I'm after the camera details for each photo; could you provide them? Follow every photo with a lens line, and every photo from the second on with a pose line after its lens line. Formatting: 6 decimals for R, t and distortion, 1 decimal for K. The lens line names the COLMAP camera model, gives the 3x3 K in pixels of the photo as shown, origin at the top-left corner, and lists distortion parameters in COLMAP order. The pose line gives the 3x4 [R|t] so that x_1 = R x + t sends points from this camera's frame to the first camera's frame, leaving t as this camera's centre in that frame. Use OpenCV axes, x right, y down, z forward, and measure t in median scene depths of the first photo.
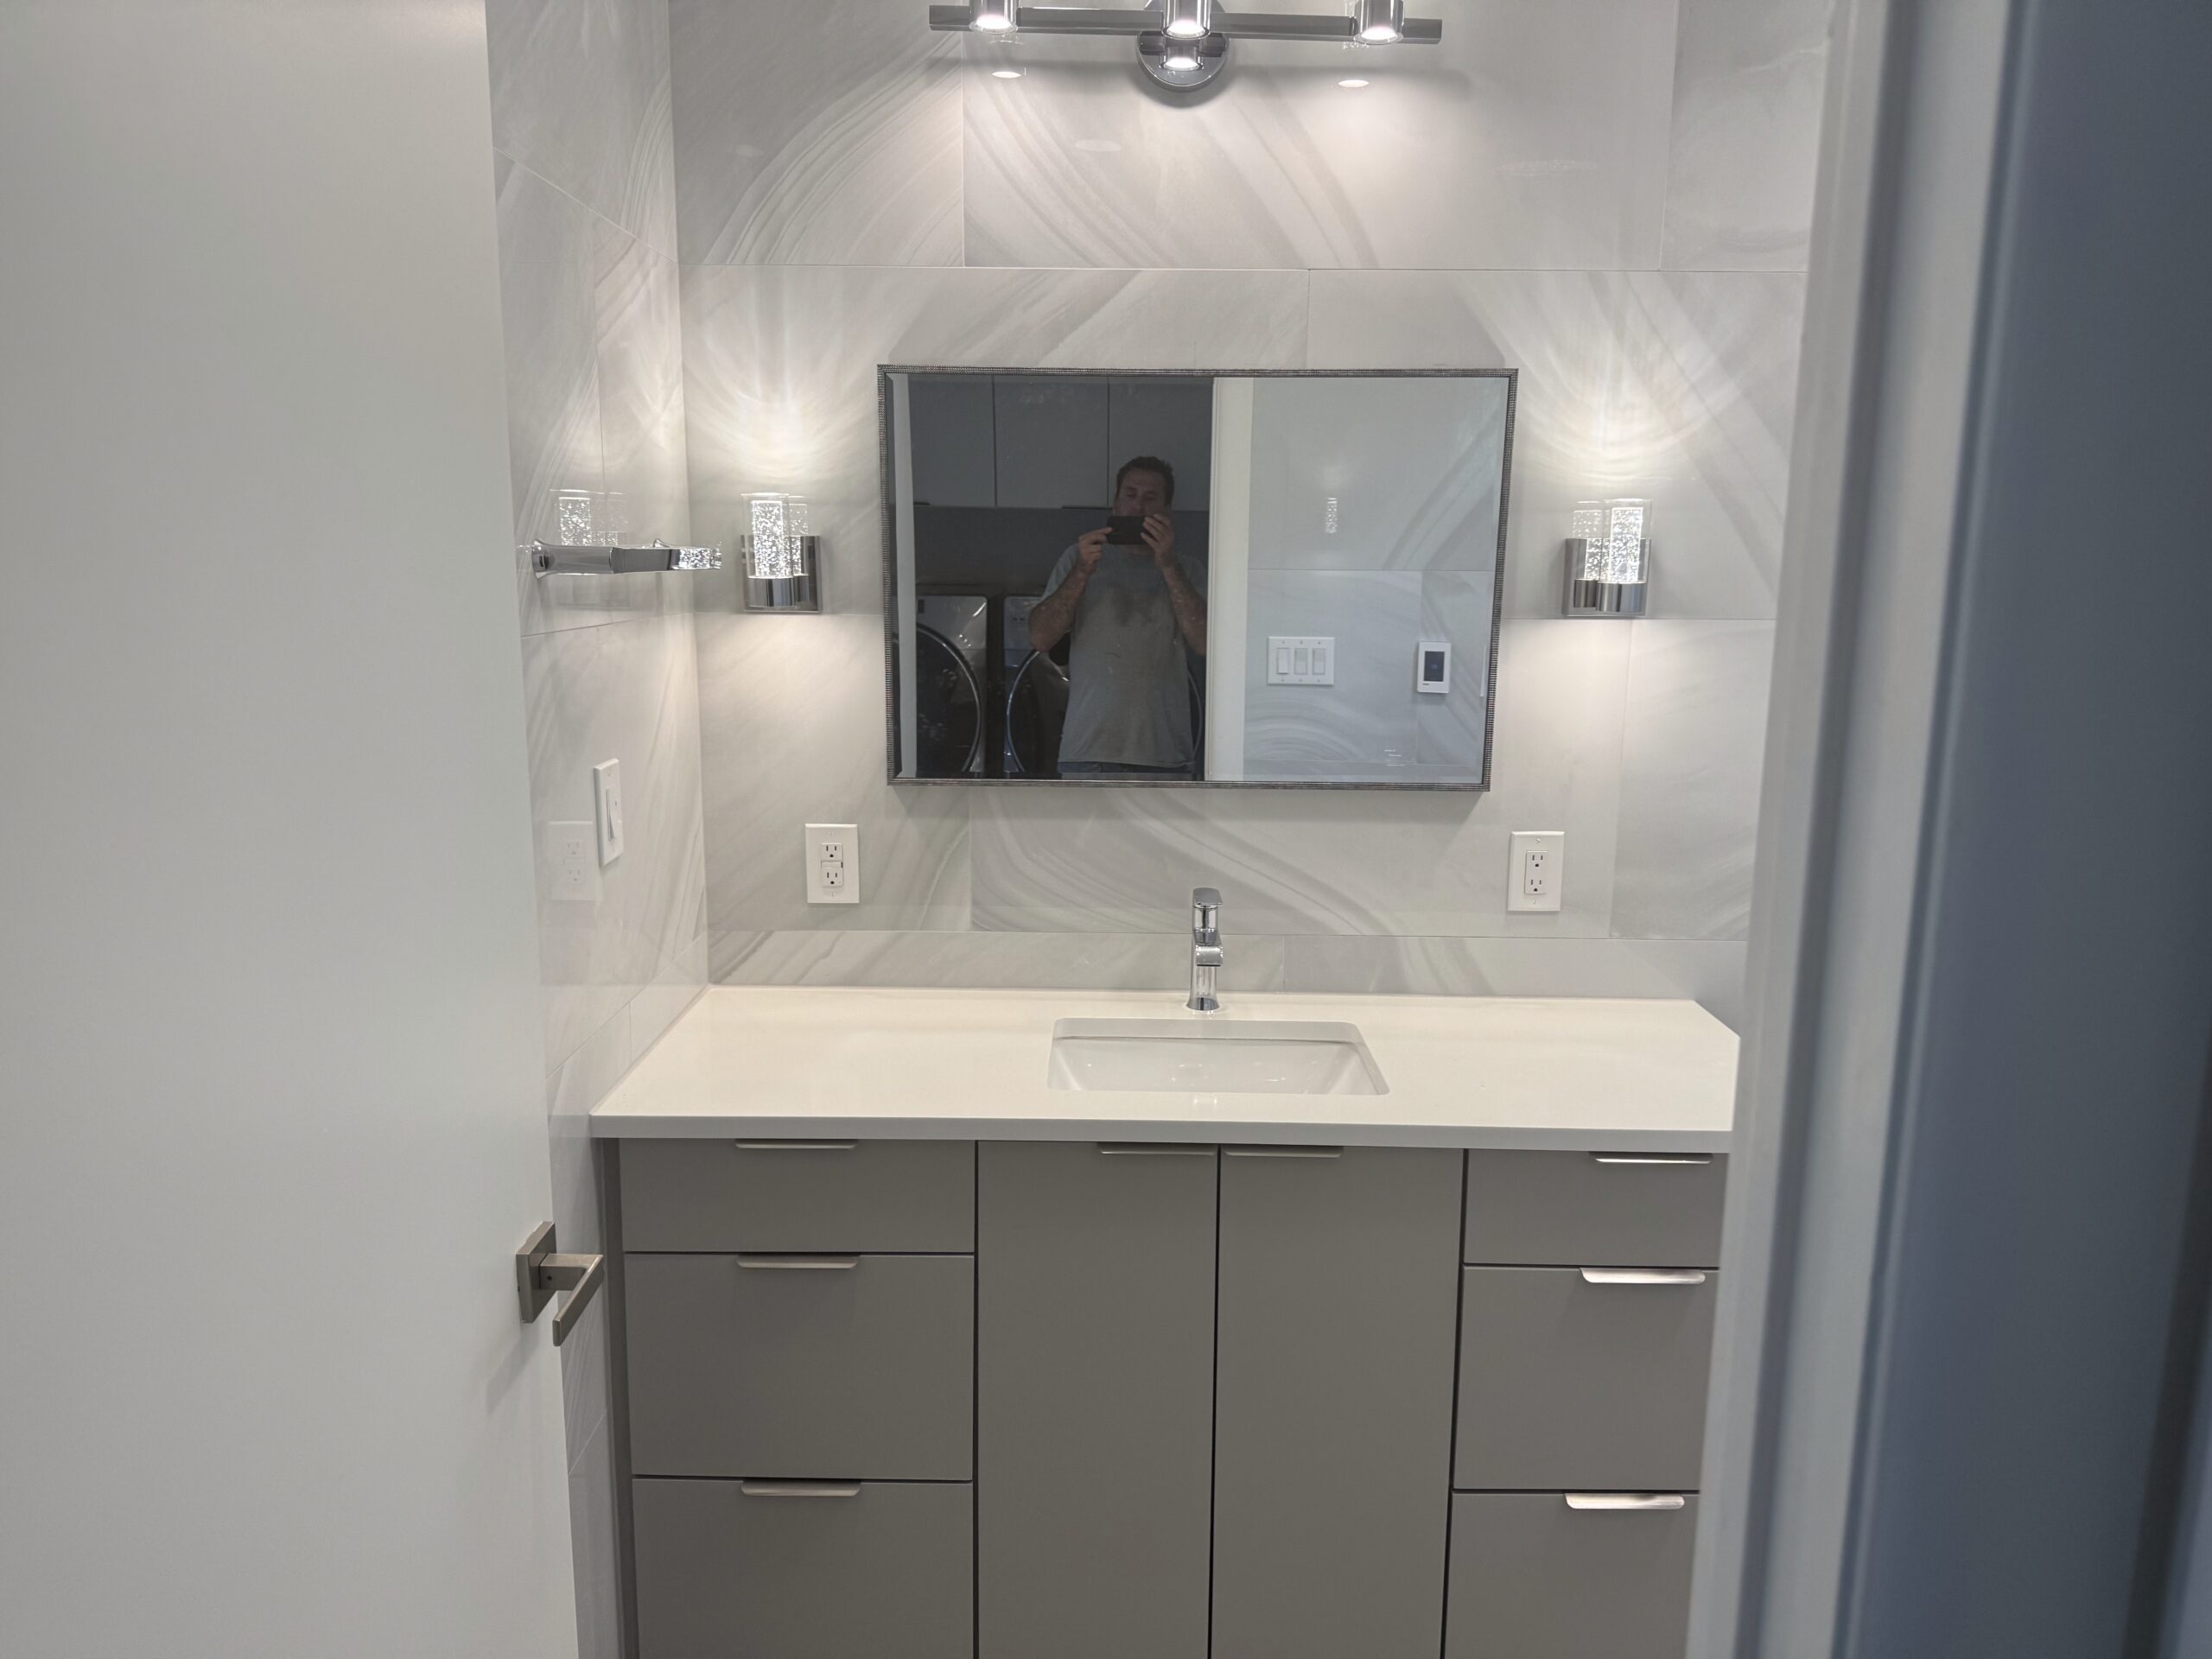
lens RADIAL K [[1578.0, 0, 1106.0], [0, 1578.0, 829.5], [0, 0, 1]] dist [0.059787, -0.087461]
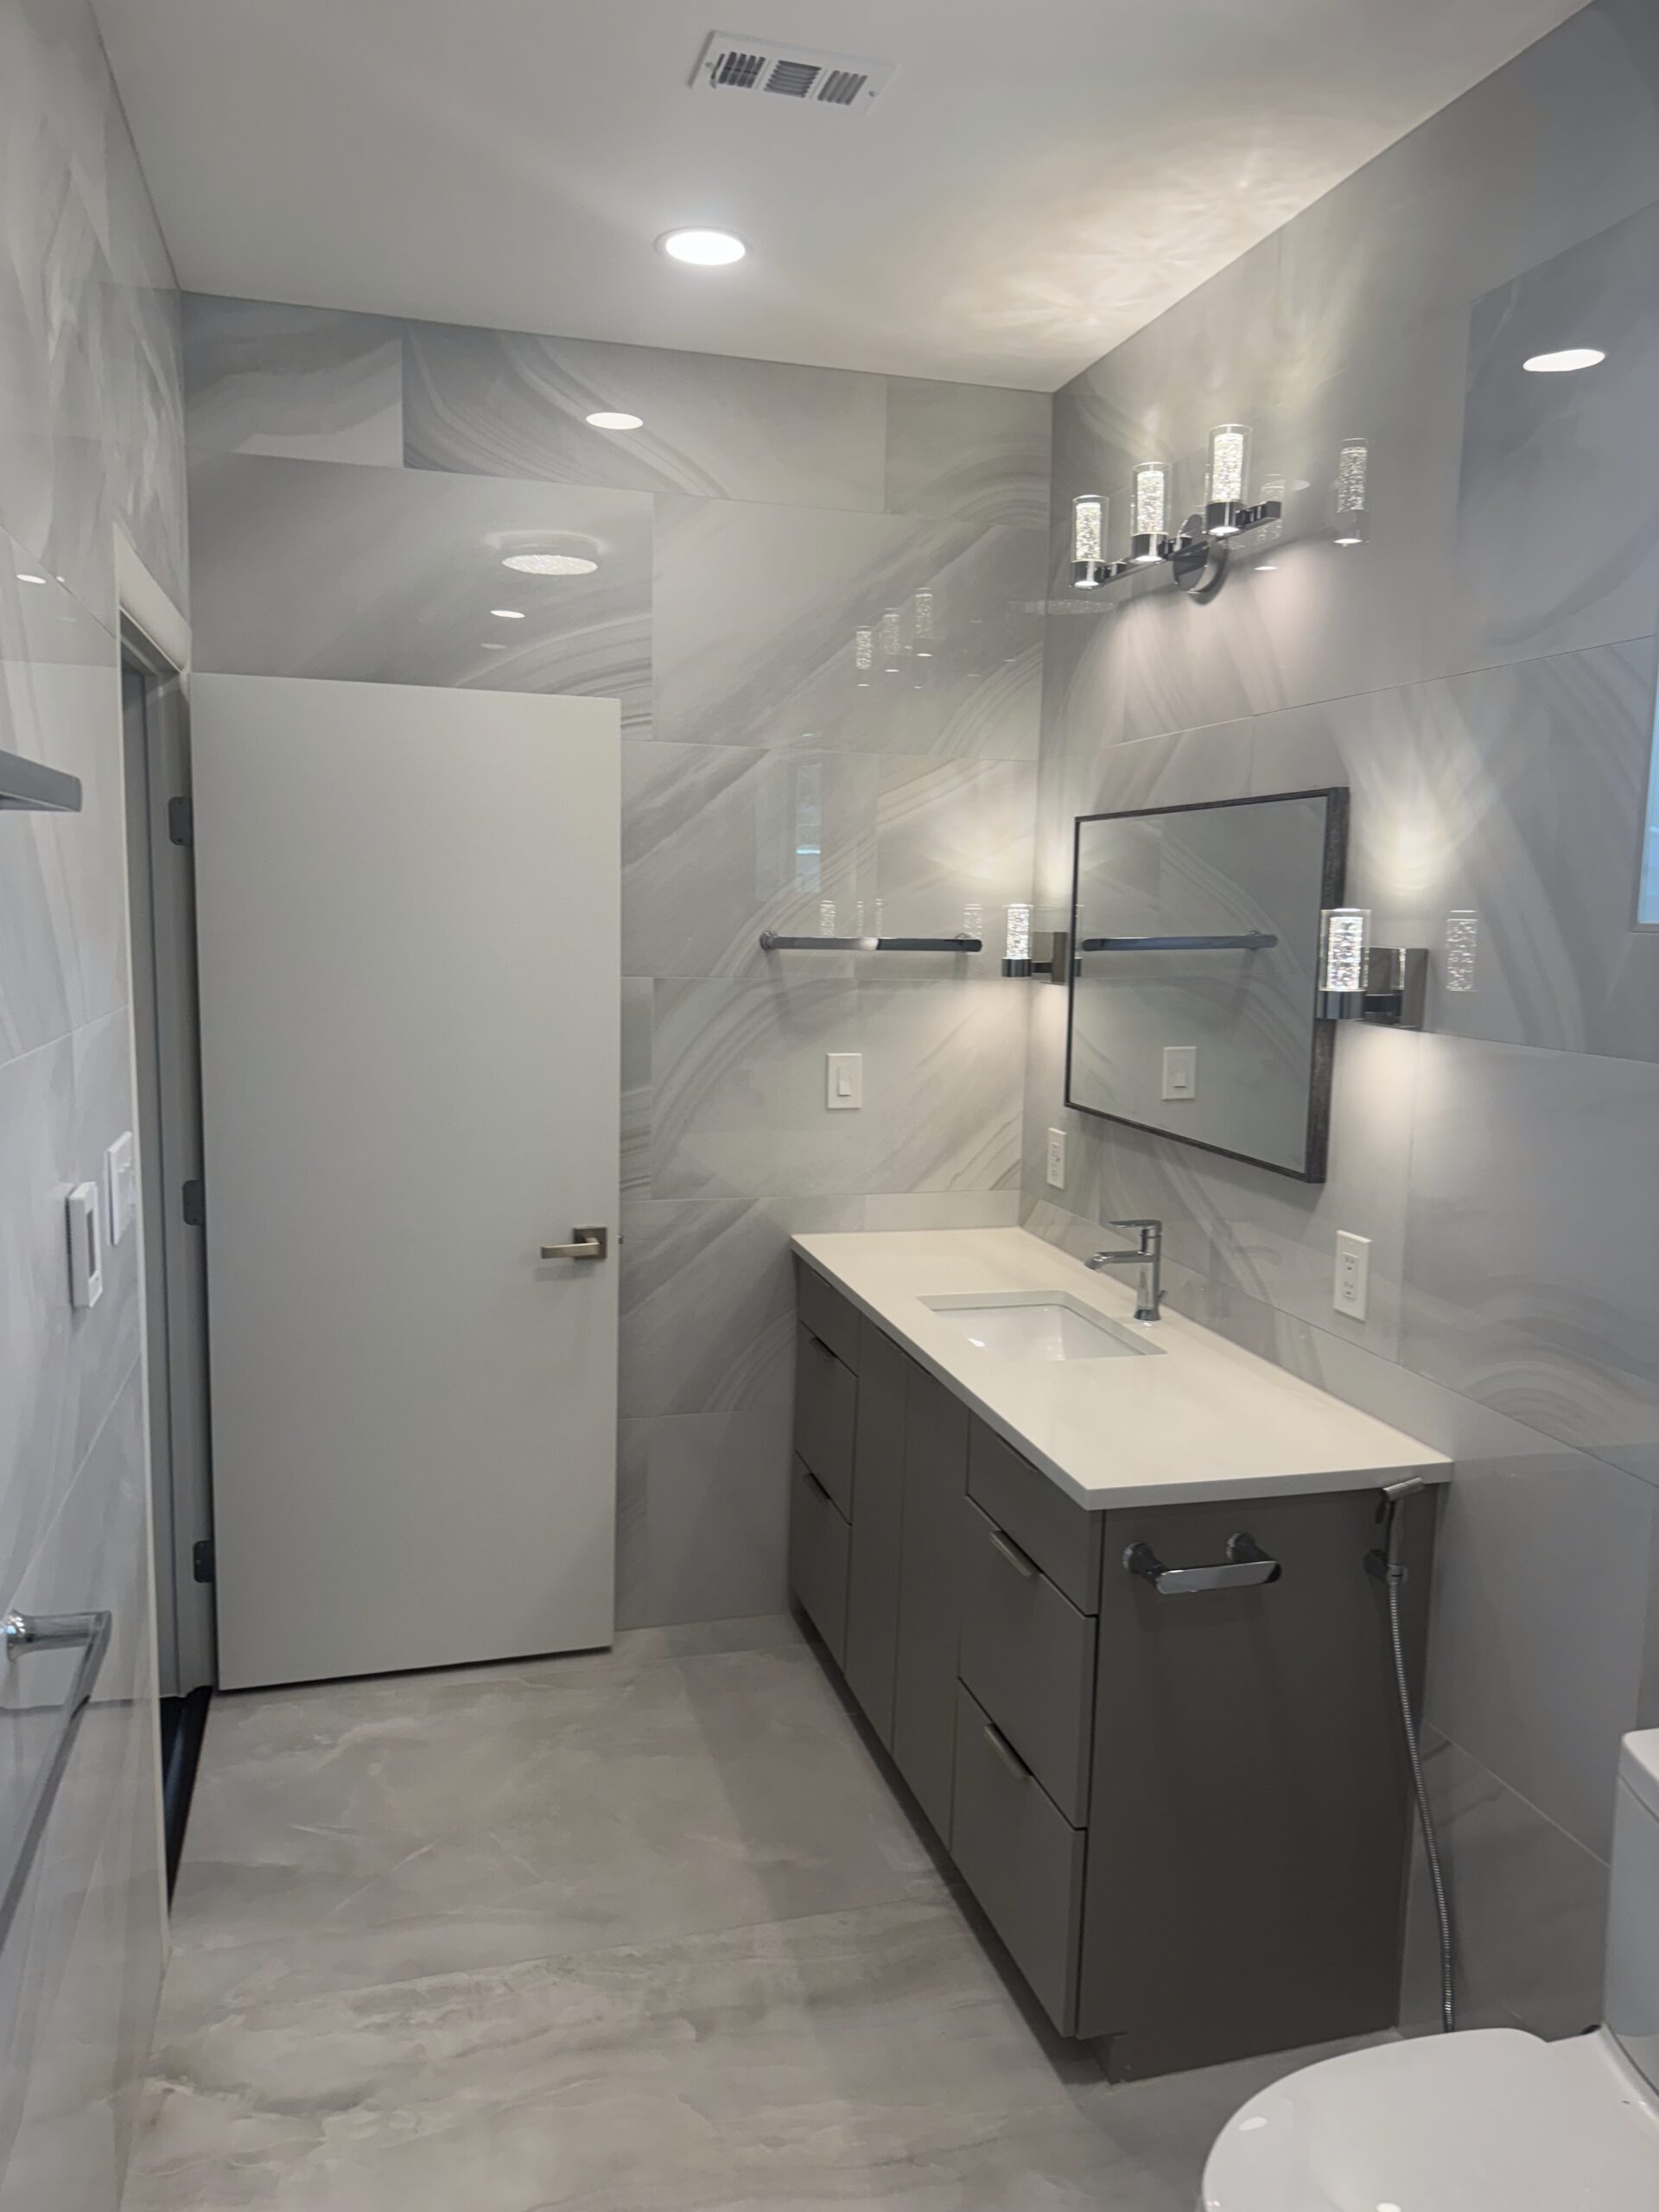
lens RADIAL K [[1578.0, 0, 801.0], [0, 1578.0, 1110.6], [0, 0, 1]] dist [0.059787, -0.087461]
pose [[0.263848, 0.124144, -0.956542, 1.190620], [-0.195476, 0.977987, 0.073009, -0.084927], [0.944549, 0.167718, 0.282307, 0.392975]]
